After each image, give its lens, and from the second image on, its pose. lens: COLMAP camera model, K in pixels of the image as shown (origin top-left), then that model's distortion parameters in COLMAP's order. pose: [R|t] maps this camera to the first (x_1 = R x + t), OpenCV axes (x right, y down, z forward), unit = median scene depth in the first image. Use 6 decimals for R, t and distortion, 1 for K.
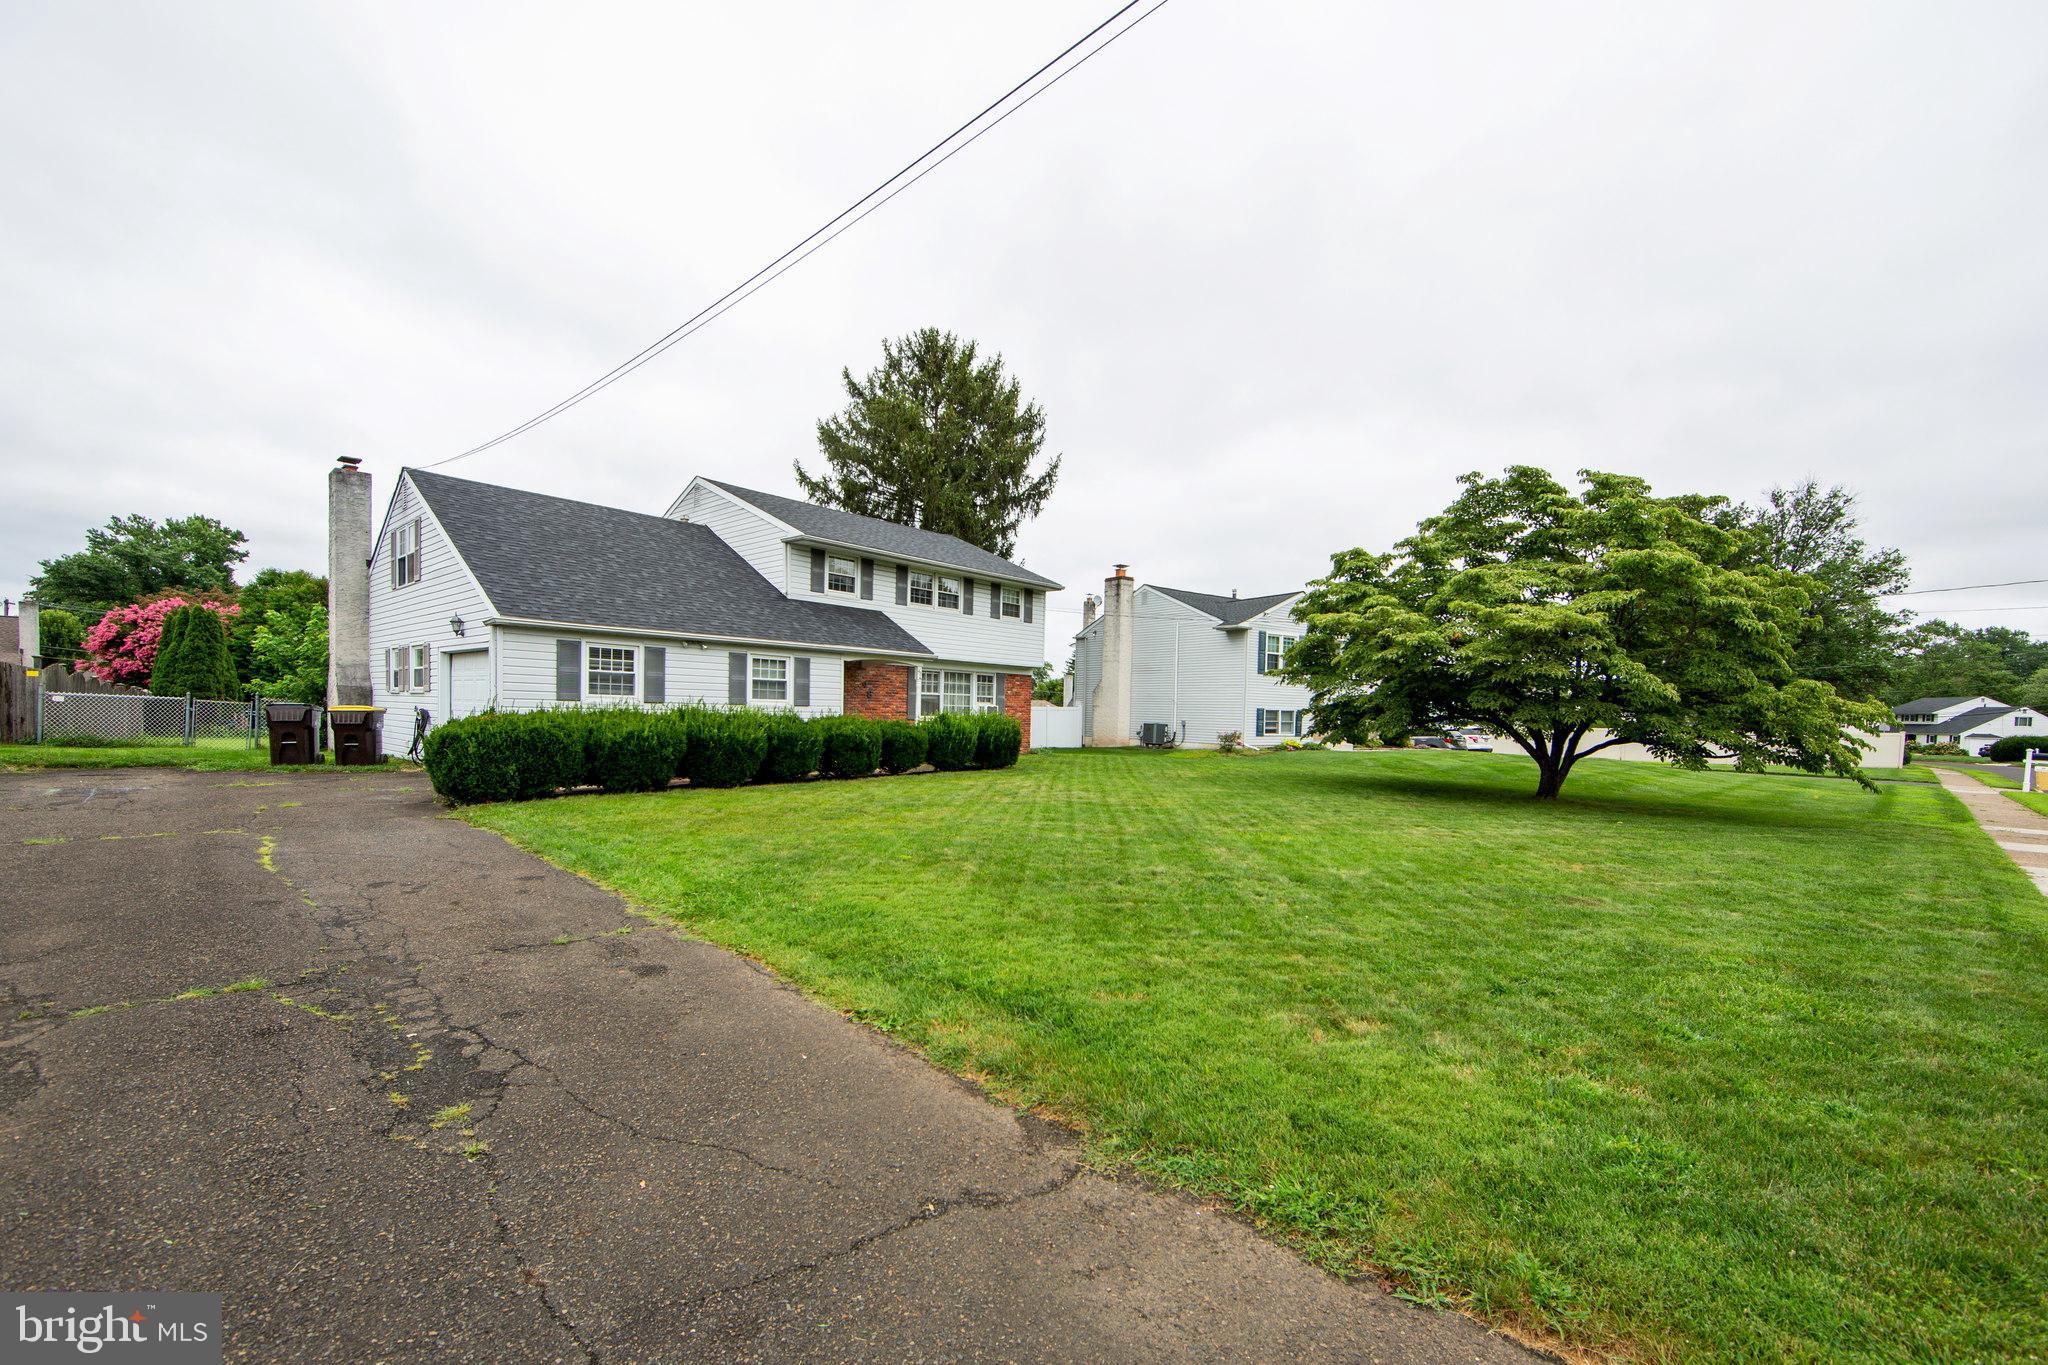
lens RADIAL K [[799.6, 0, 1026.7], [0, 799.6, 683.5], [0, 0, 1]] dist [-0.004824, -0.000277]
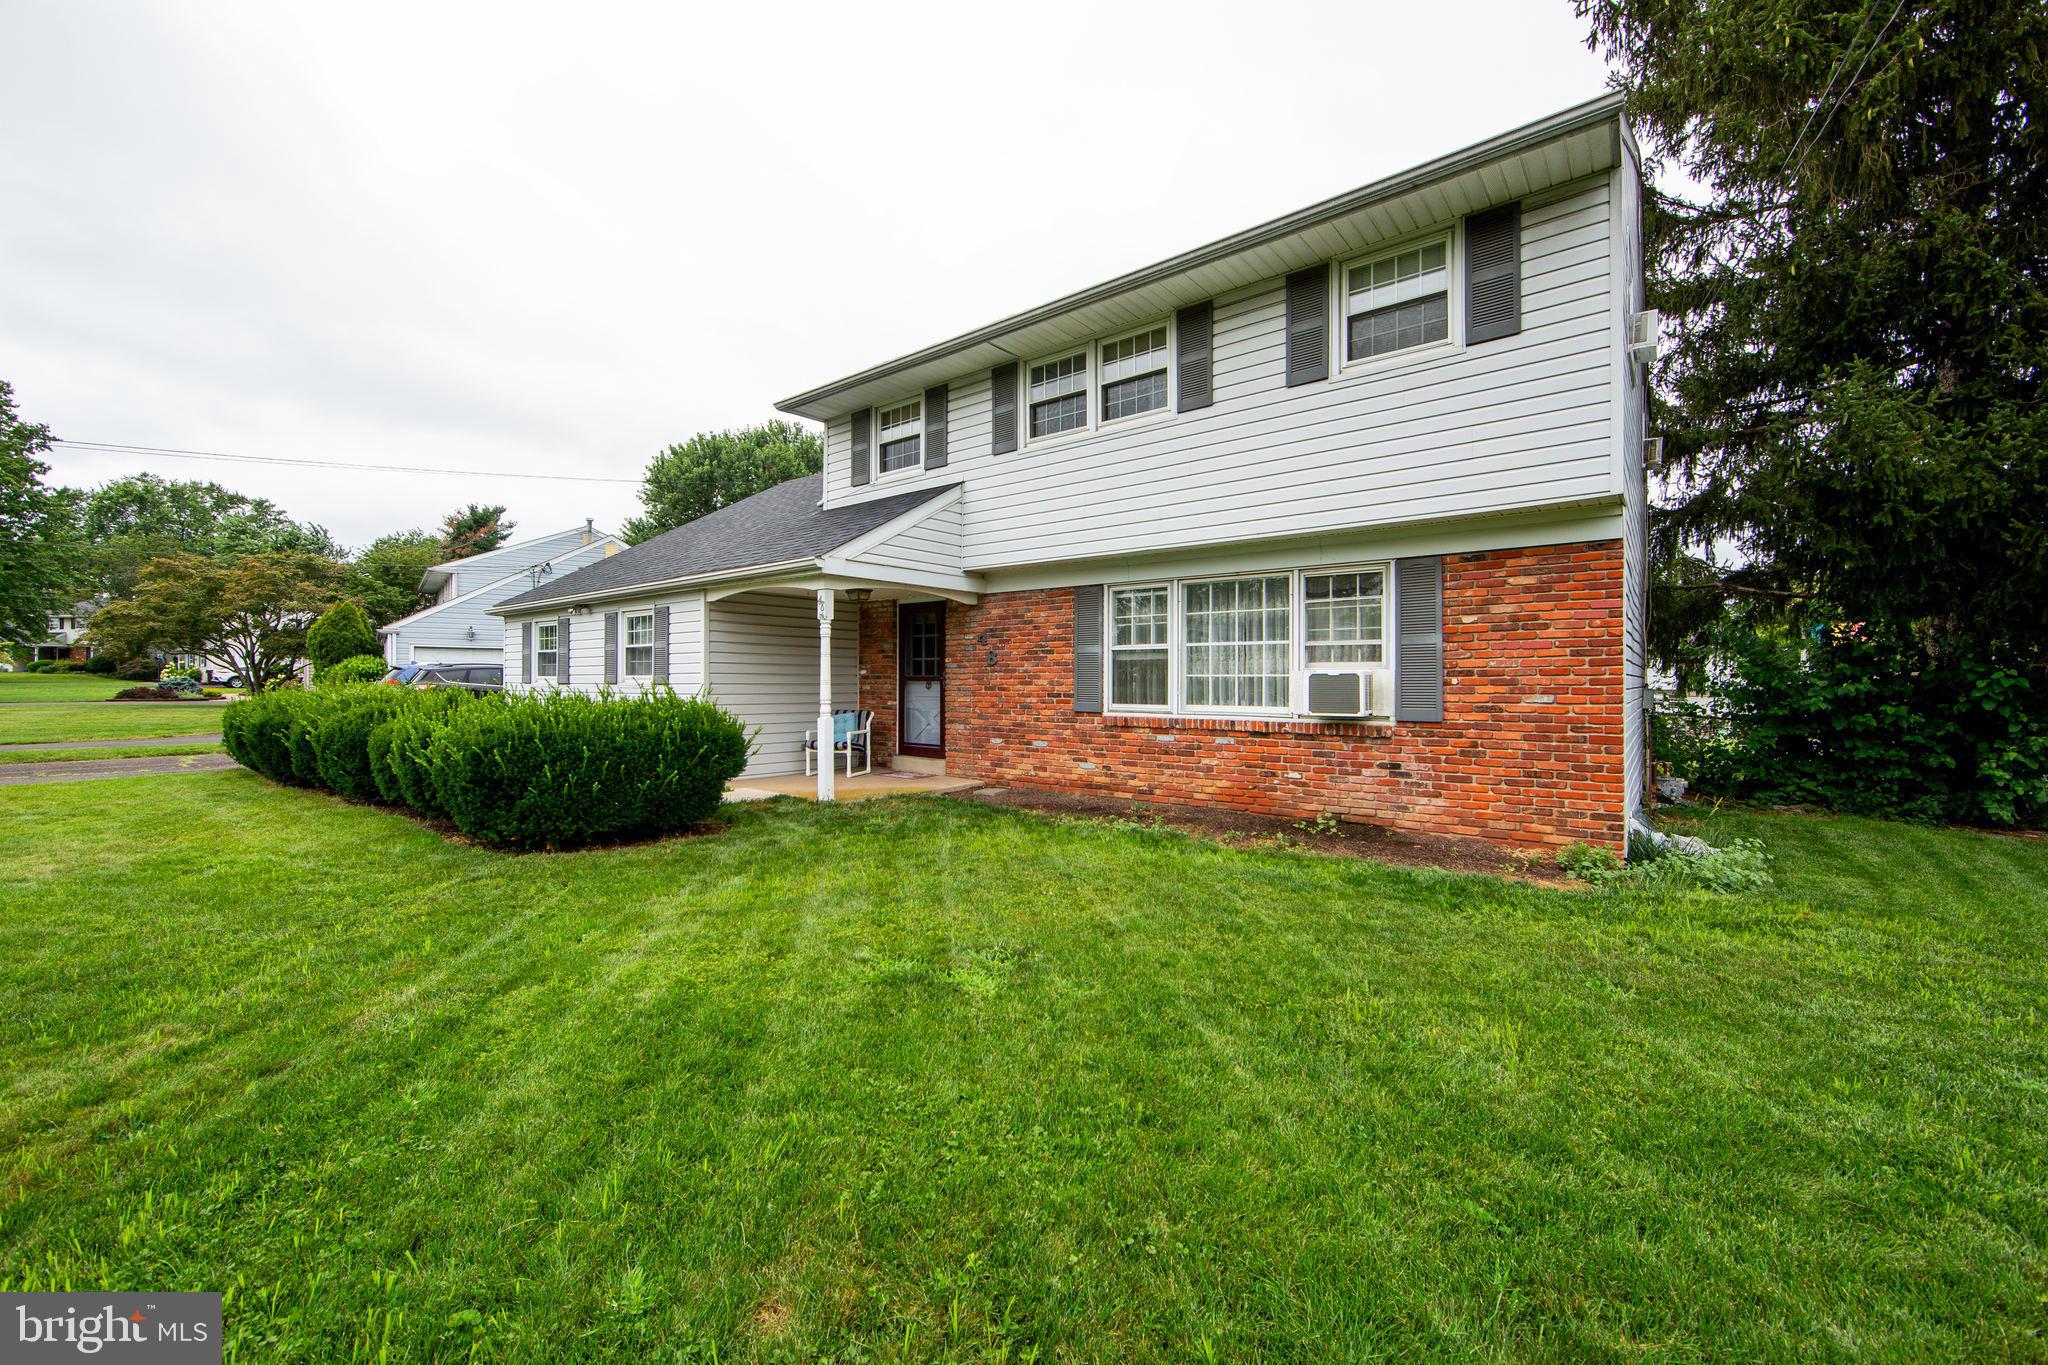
lens RADIAL K [[799.6, 0, 1026.7], [0, 799.6, 683.5], [0, 0, 1]] dist [-0.004824, -0.000277]
pose [[0.045630, -0.014165, -0.998858, 0.267949], [0.035912, 0.999276, -0.012530, 0.033191], [0.998313, -0.035300, 0.046105, 0.926277]]
